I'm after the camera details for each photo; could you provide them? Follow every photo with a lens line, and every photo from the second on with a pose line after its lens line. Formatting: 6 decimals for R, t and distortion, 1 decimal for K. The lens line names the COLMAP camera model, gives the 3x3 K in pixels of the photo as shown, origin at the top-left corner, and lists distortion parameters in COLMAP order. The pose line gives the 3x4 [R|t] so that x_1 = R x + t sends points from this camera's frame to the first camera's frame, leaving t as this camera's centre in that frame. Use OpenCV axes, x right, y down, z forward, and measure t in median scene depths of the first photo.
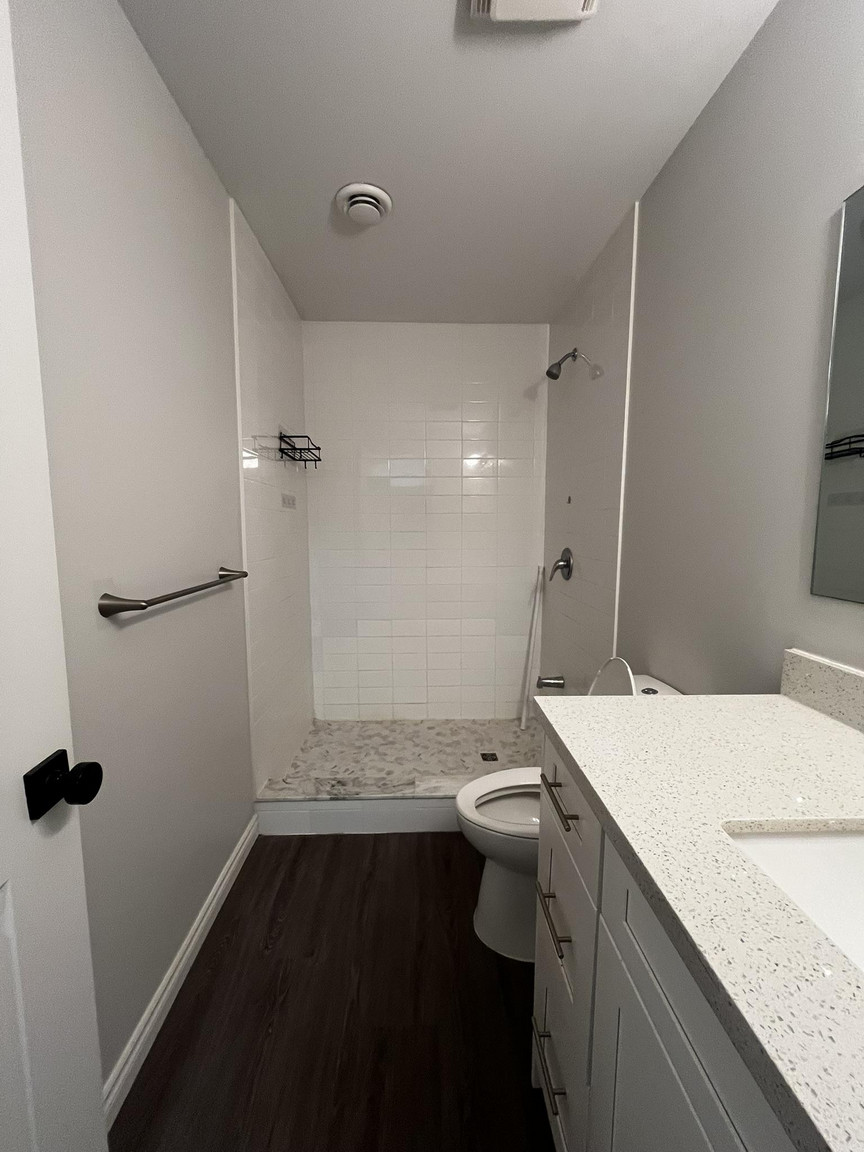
lens RADIAL K [[464.8, 0, 431.6], [0, 464.8, 574.9], [0, 0, 1]] dist [-0.002397, -0.000230]
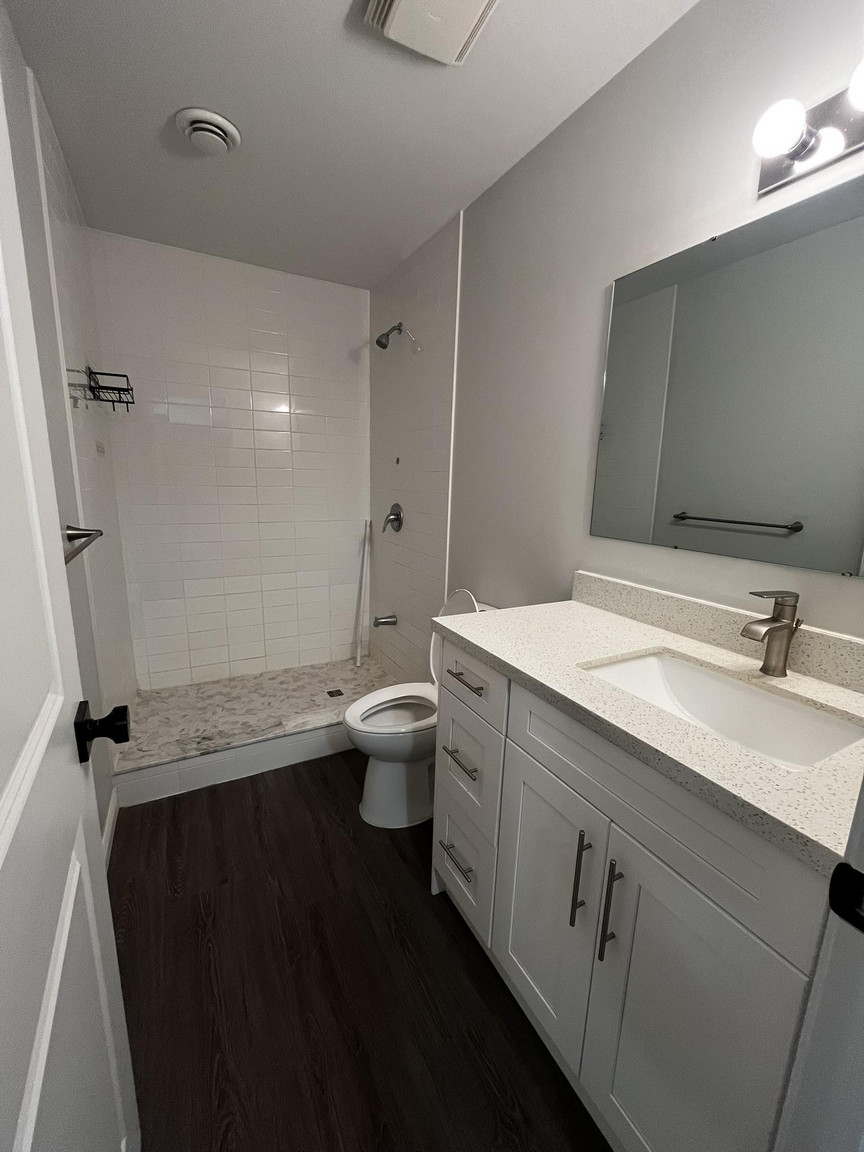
lens RADIAL K [[464.8, 0, 429.8], [0, 464.8, 576.0], [0, 0, 1]] dist [-0.002397, -0.000230]
pose [[0.895619, -0.066814, 0.439775, -0.157337], [0.022648, 0.994222, 0.104926, 0.001169], [-0.444244, -0.084014, 0.891958, -0.075746]]
